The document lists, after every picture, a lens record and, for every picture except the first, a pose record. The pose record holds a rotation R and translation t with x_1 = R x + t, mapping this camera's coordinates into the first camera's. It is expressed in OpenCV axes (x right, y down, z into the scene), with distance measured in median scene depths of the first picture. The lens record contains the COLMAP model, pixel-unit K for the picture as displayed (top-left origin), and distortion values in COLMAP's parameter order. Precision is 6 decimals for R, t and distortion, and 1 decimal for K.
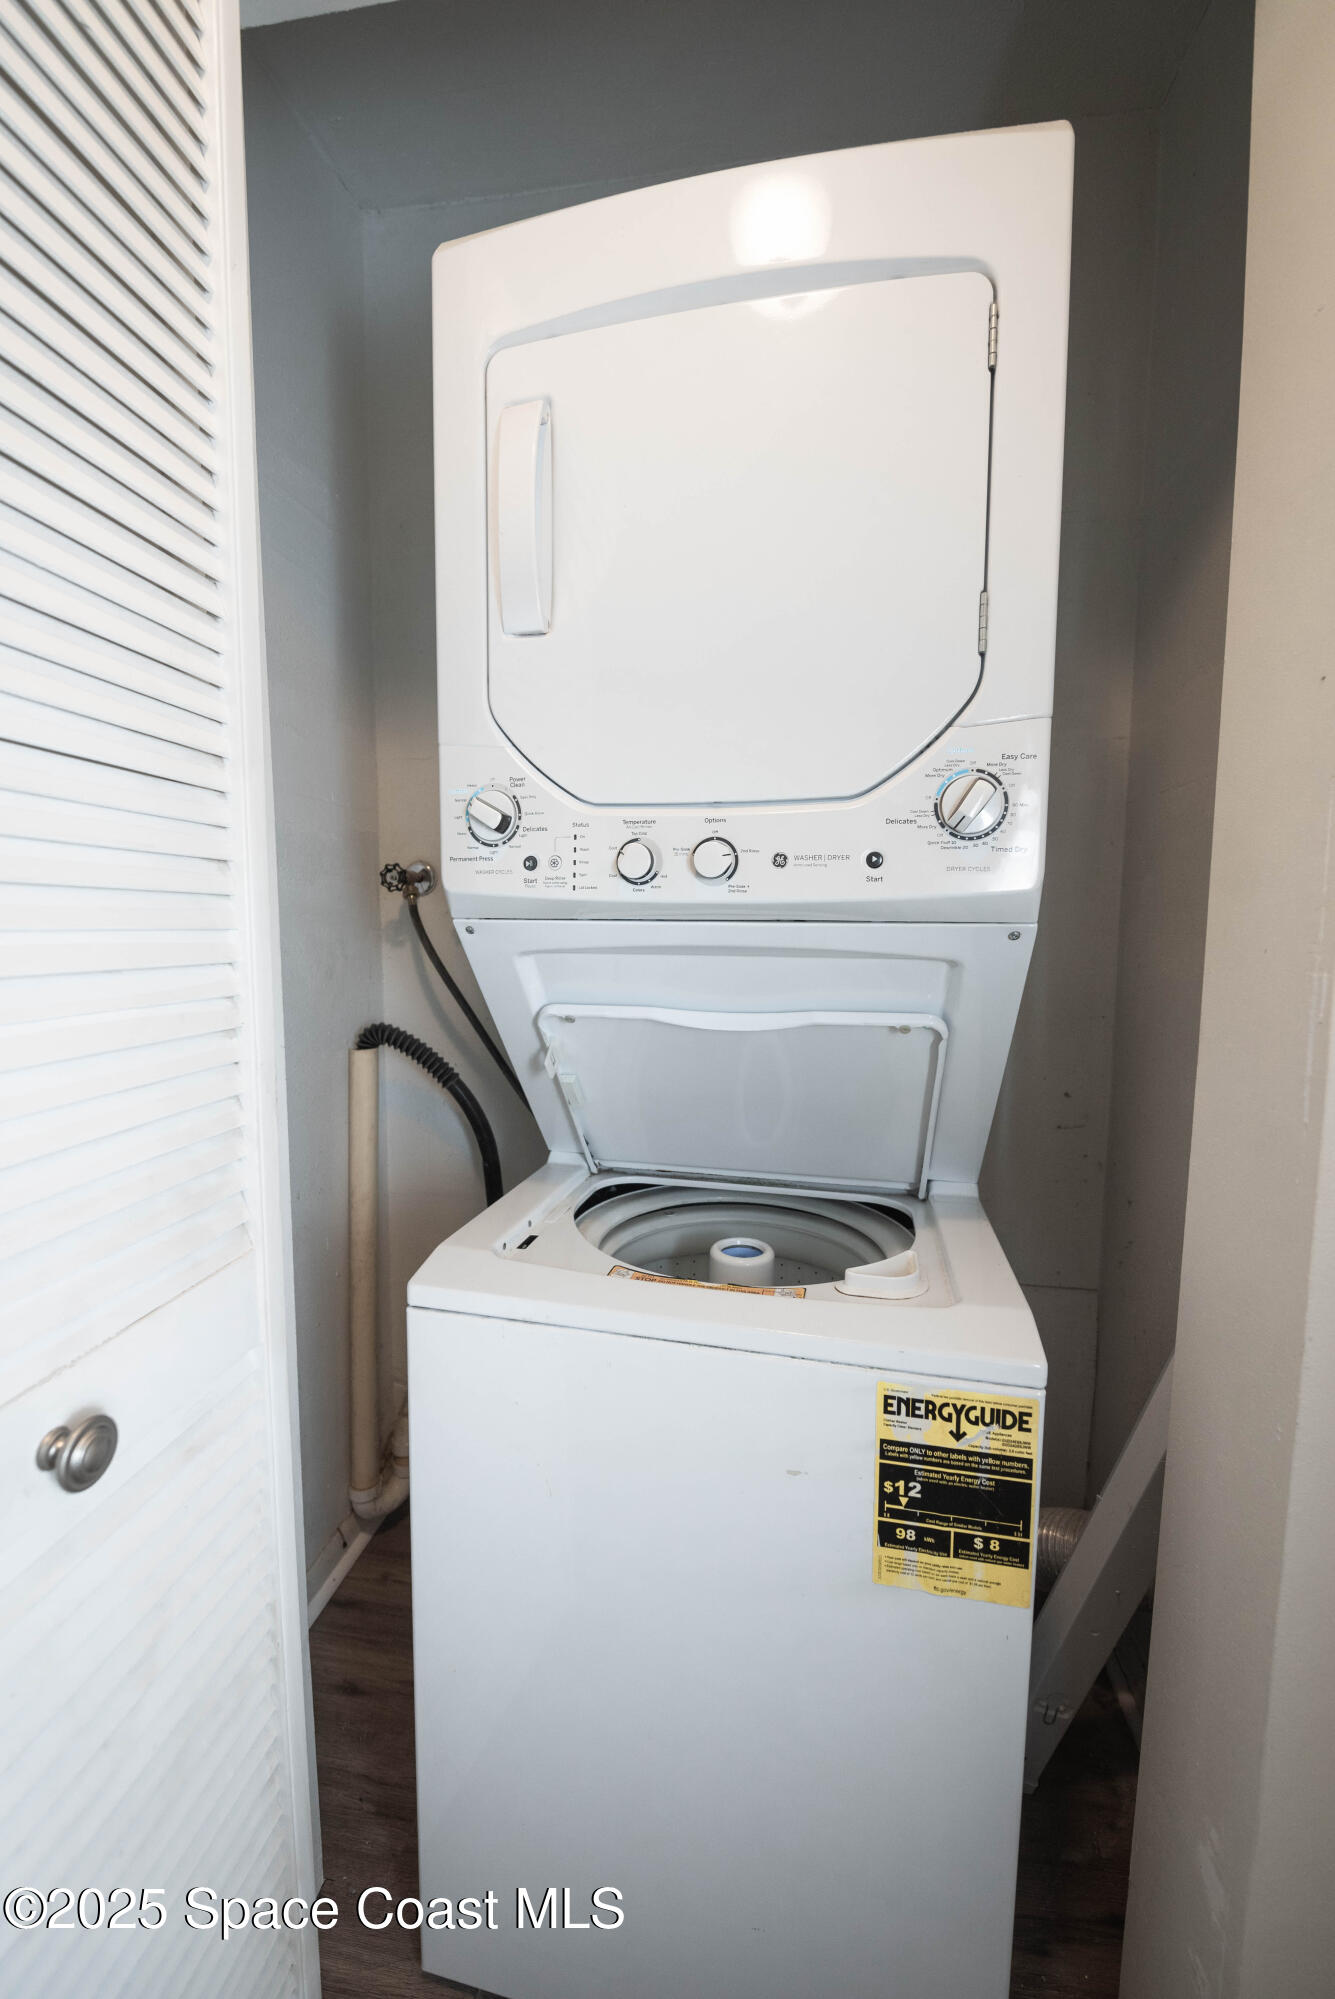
lens RADIAL K [[766.3, 0, 667.1], [0, 766.3, 986.4], [0, 0, 1]] dist [-0.001364, -0.000157]
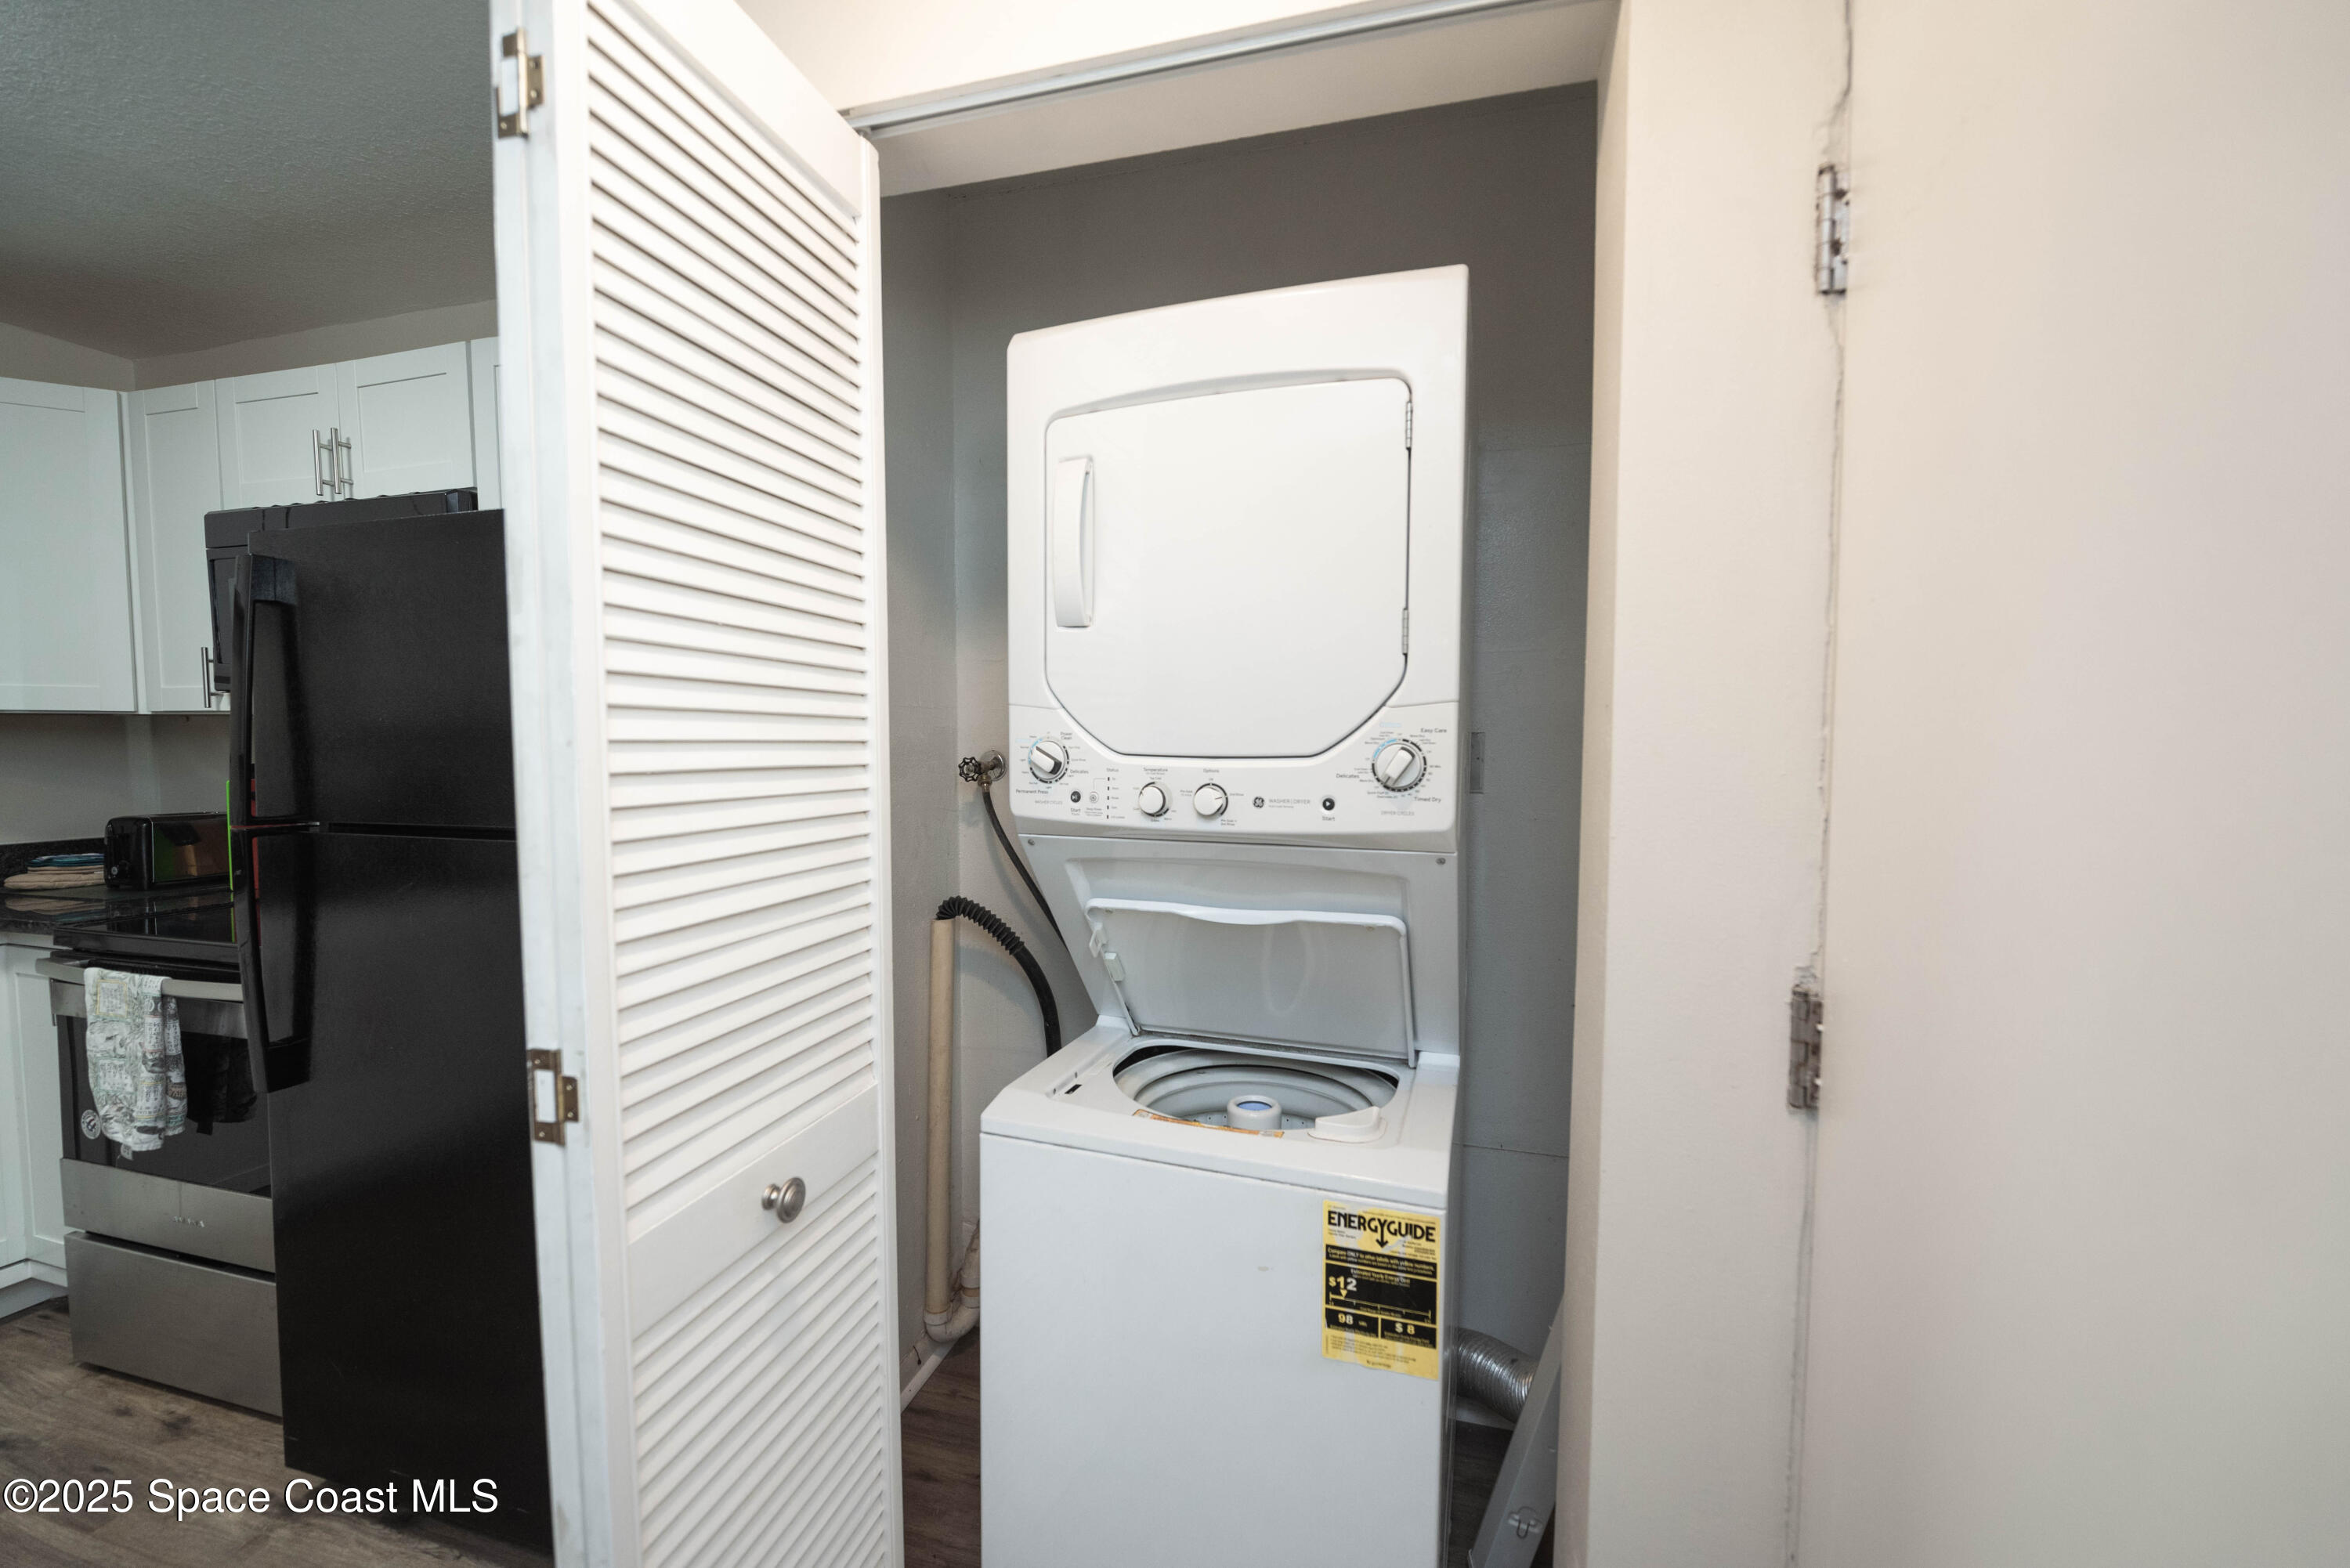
lens RADIAL K [[900.8, 0, 1175.0], [0, 900.8, 784.0], [0, 0, 1]] dist [-0.001364, -0.000157]
pose [[0.994254, 0.002461, -0.107018, 0.169340], [-0.005757, 0.999518, -0.030496, -0.147258], [0.106892, 0.030937, 0.993789, -0.561560]]
